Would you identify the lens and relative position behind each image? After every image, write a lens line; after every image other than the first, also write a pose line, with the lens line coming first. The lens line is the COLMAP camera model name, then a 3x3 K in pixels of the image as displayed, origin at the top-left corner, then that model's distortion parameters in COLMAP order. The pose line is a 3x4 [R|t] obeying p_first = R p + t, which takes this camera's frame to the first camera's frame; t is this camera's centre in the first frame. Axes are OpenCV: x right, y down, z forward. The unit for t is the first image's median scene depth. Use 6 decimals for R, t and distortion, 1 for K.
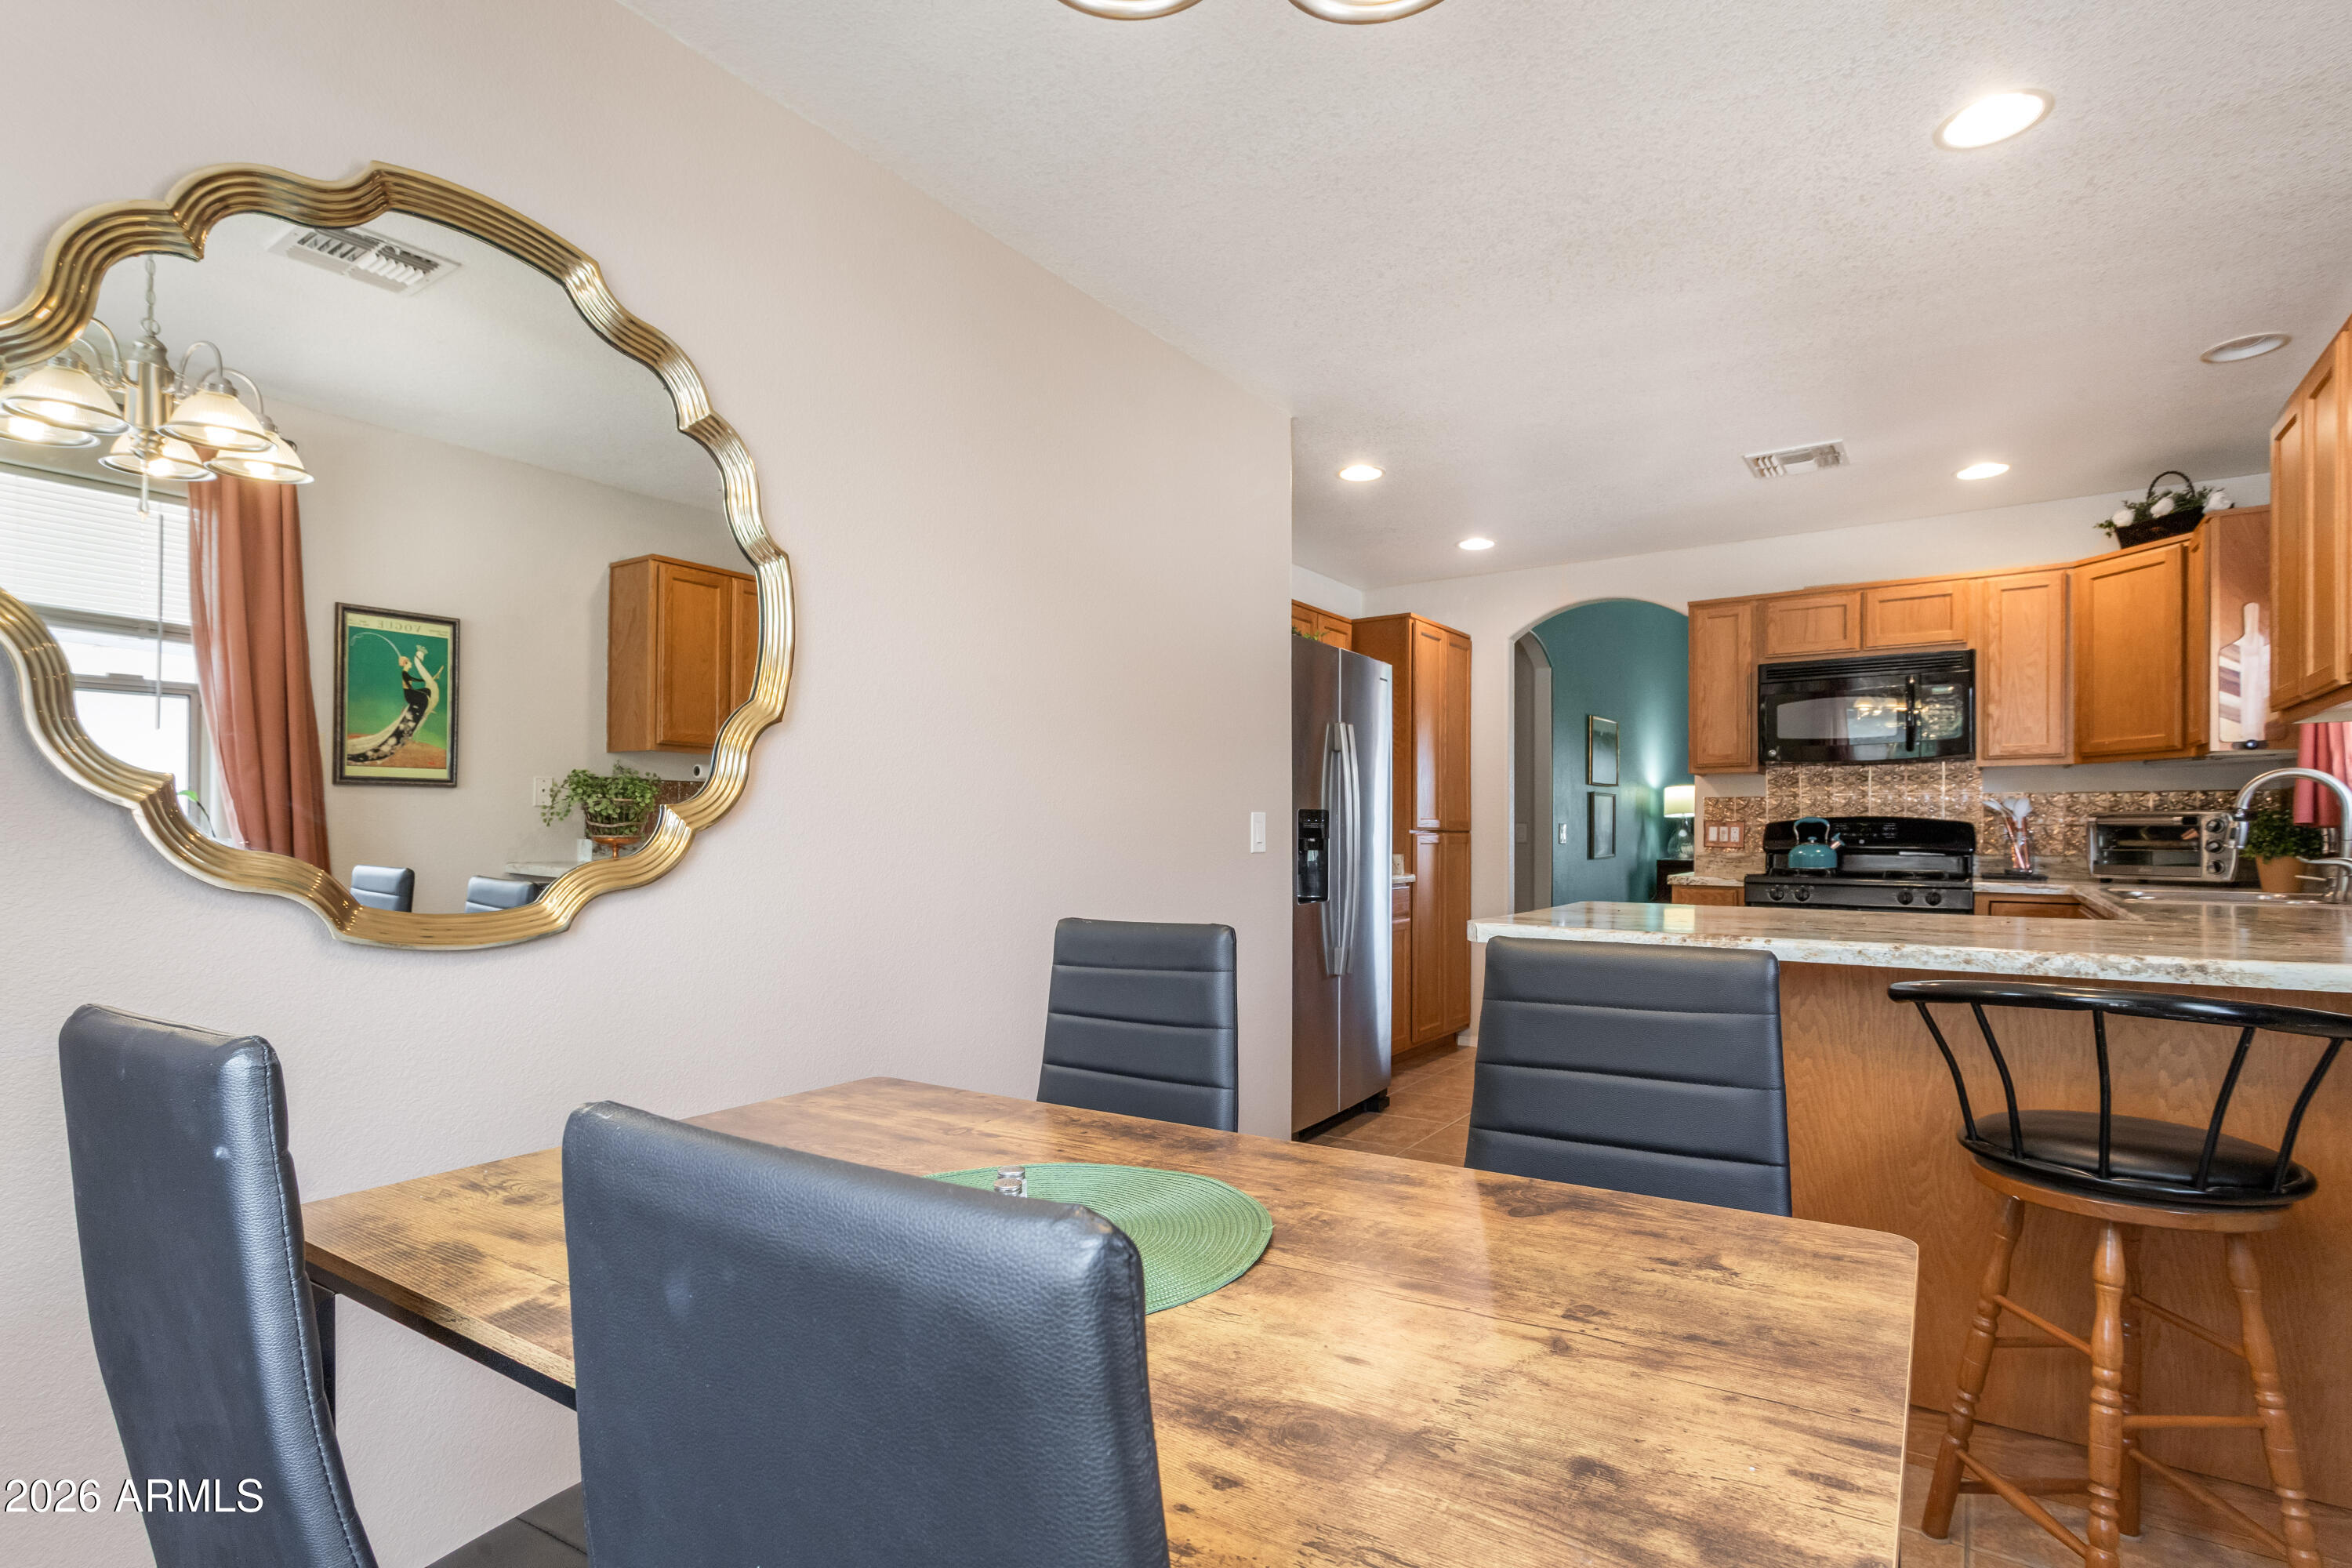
lens RADIAL K [[1155.6, 0, 1180.7], [0, 1155.6, 831.0], [0, 0, 1]] dist [0.003499, -0.001117]
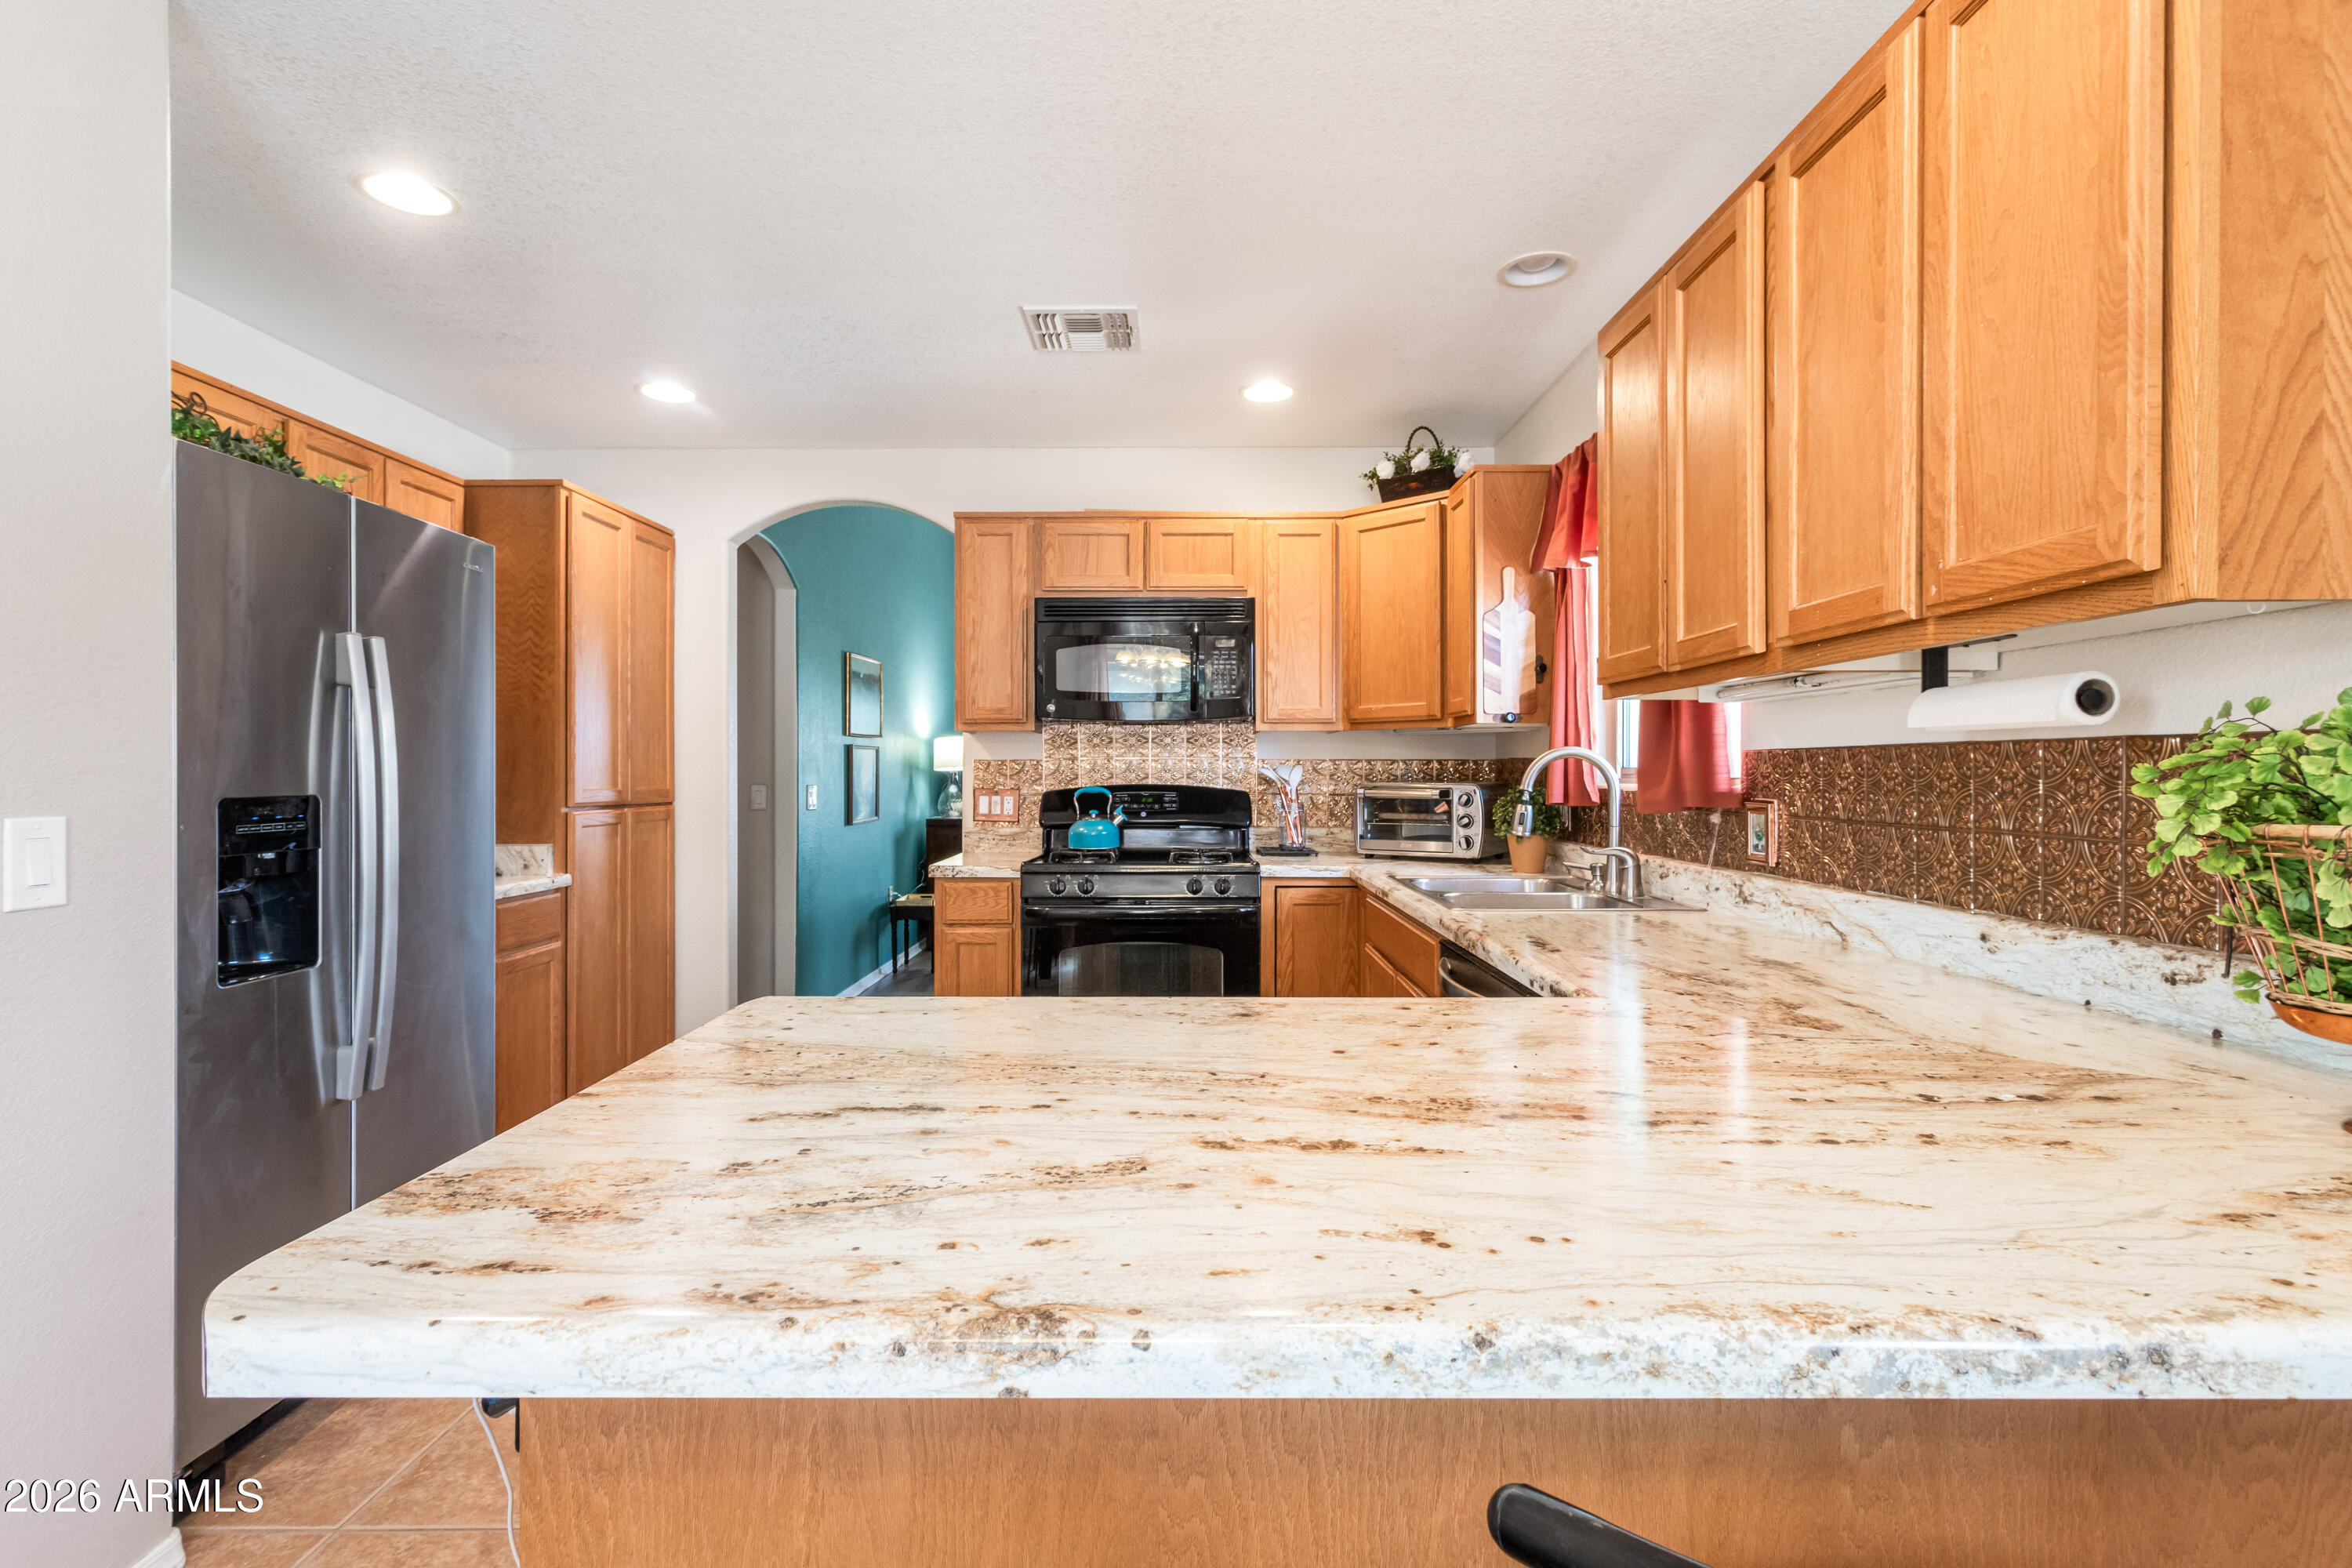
lens RADIAL K [[1155.6, 0, 1186.0], [0, 1155.6, 770.2], [0, 0, 1]] dist [0.003499, -0.001117]
pose [[0.822522, -0.002557, 0.568728, 0.133582], [0.002381, 0.999997, 0.001054, -0.025599], [-0.568728, 0.000487, 0.822525, 0.290912]]
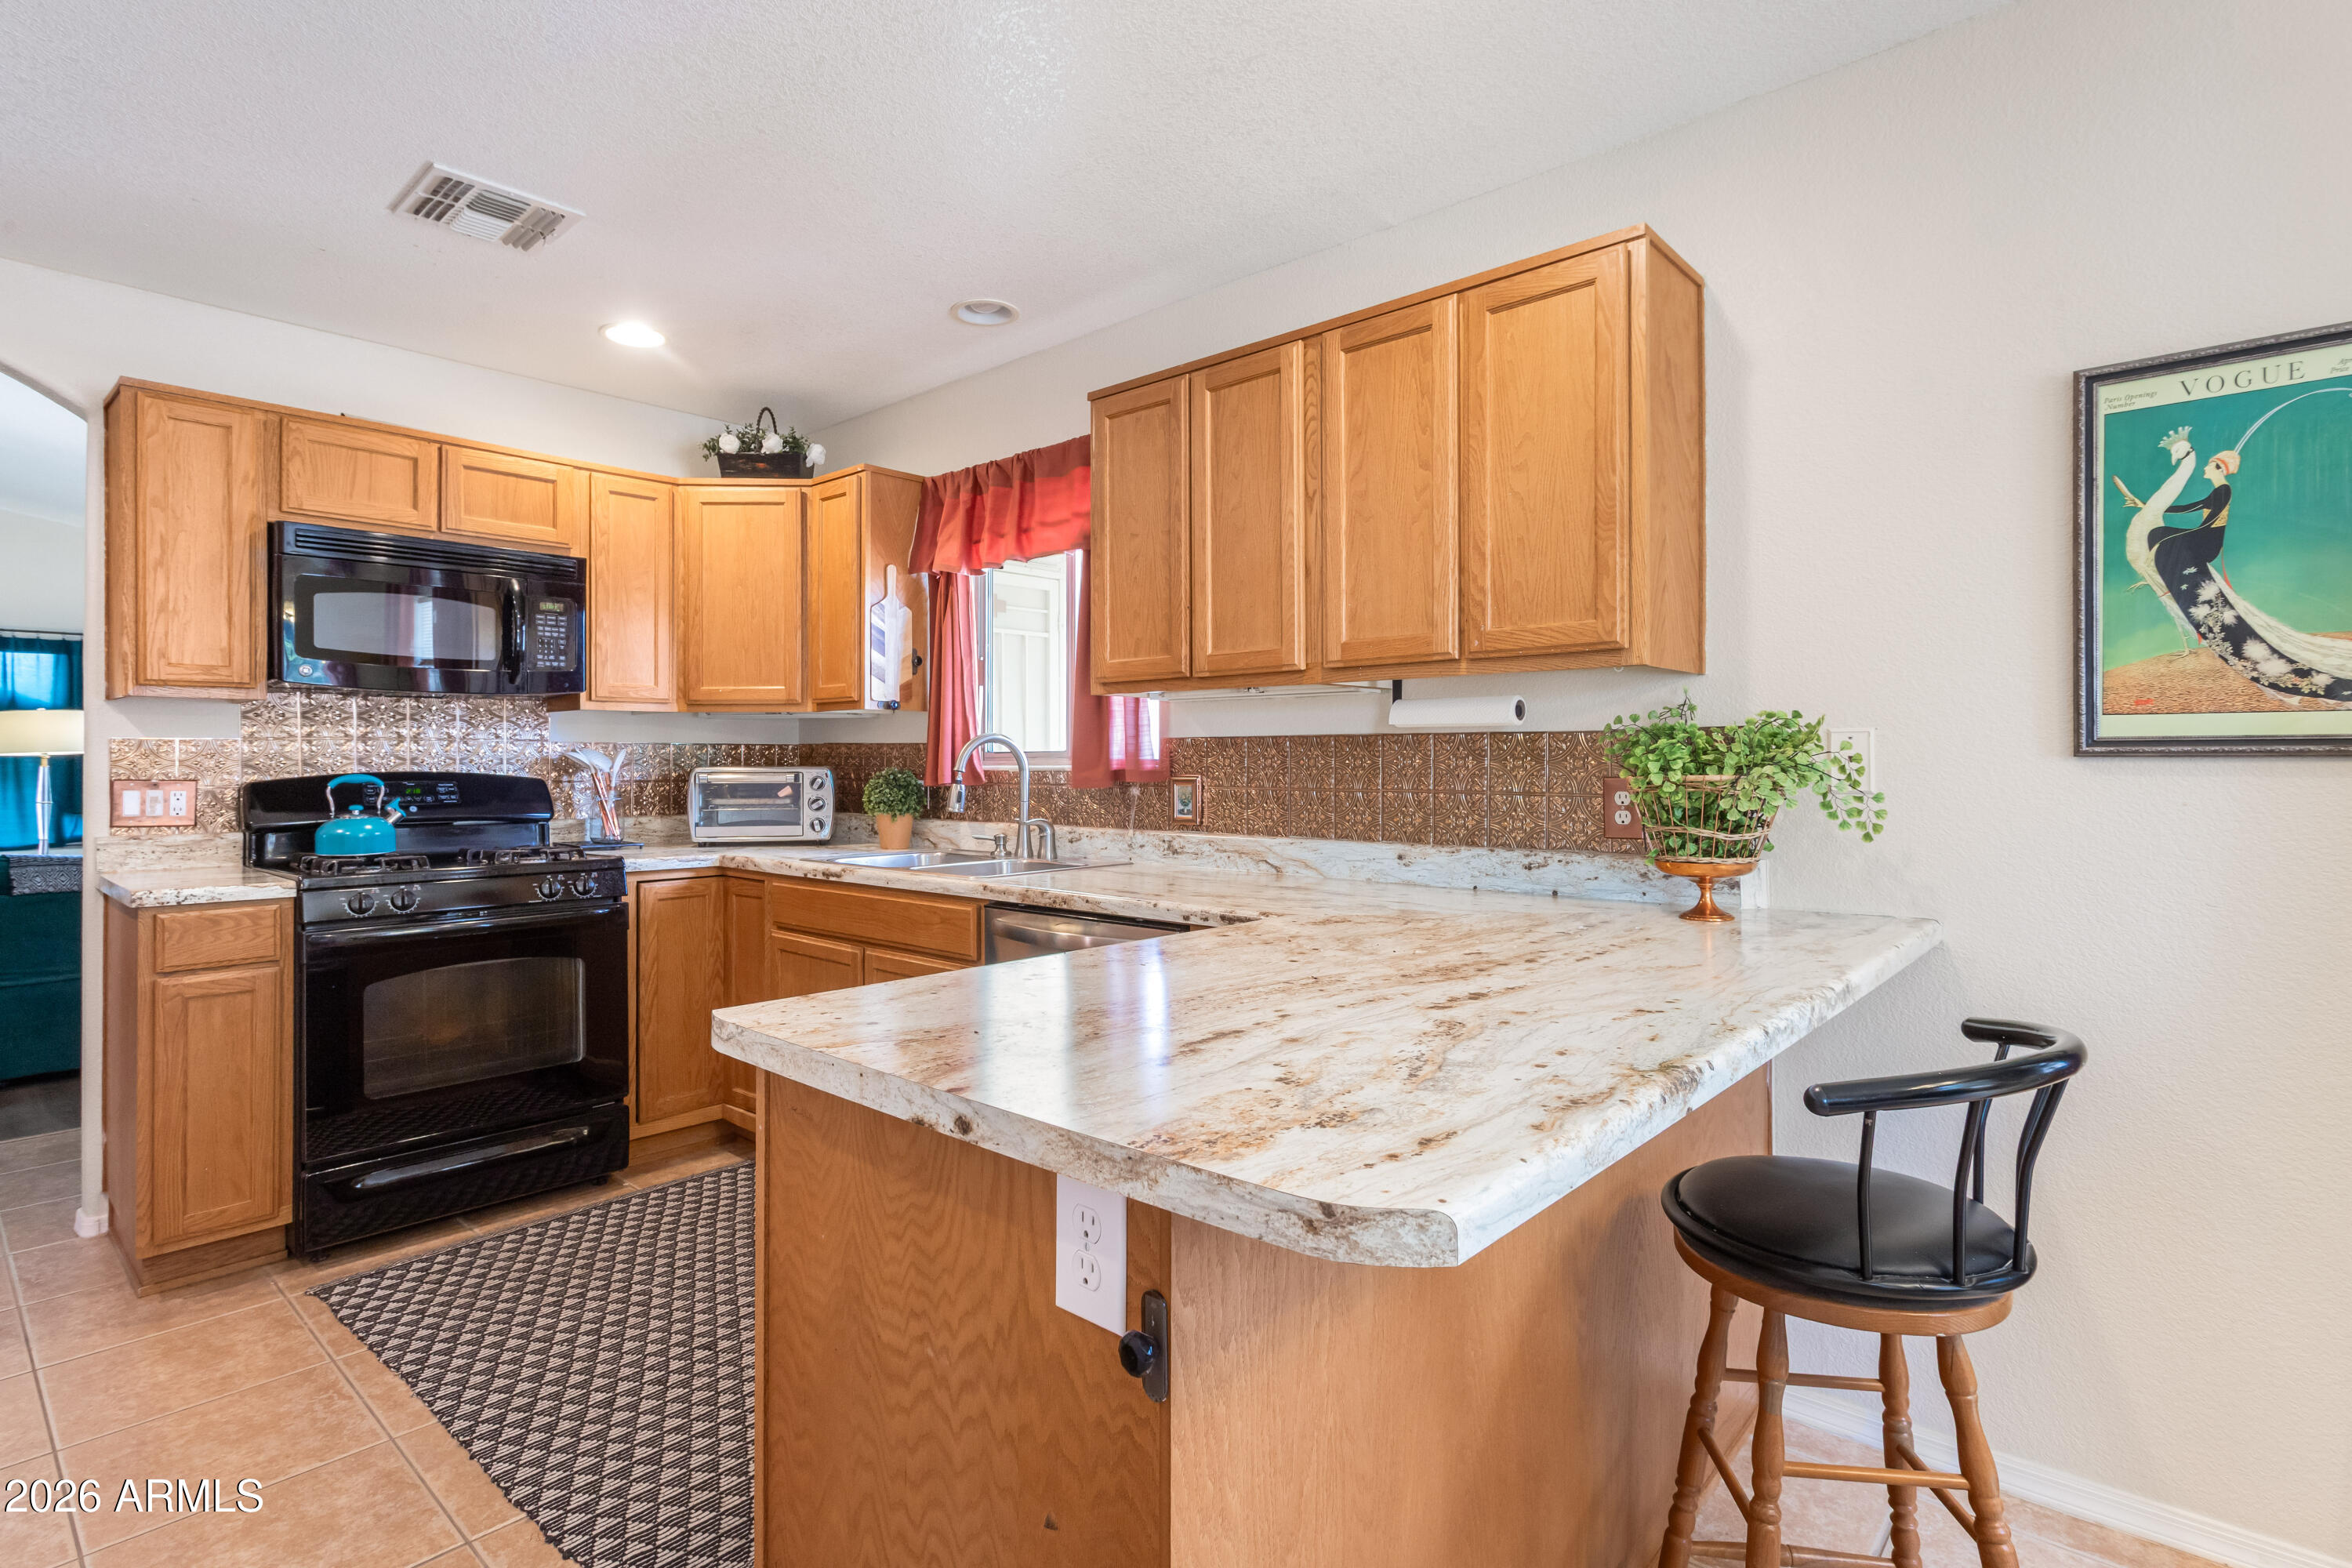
lens RADIAL K [[1155.6, 0, 1194.2], [0, 1155.6, 762.3], [0, 0, 1]] dist [0.003499, -0.001117]
pose [[0.120349, -0.005079, 0.992719, -0.038610], [0.000914, 0.999987, 0.005006, -0.022544], [-0.992731, 0.000304, 0.120352, 0.477352]]
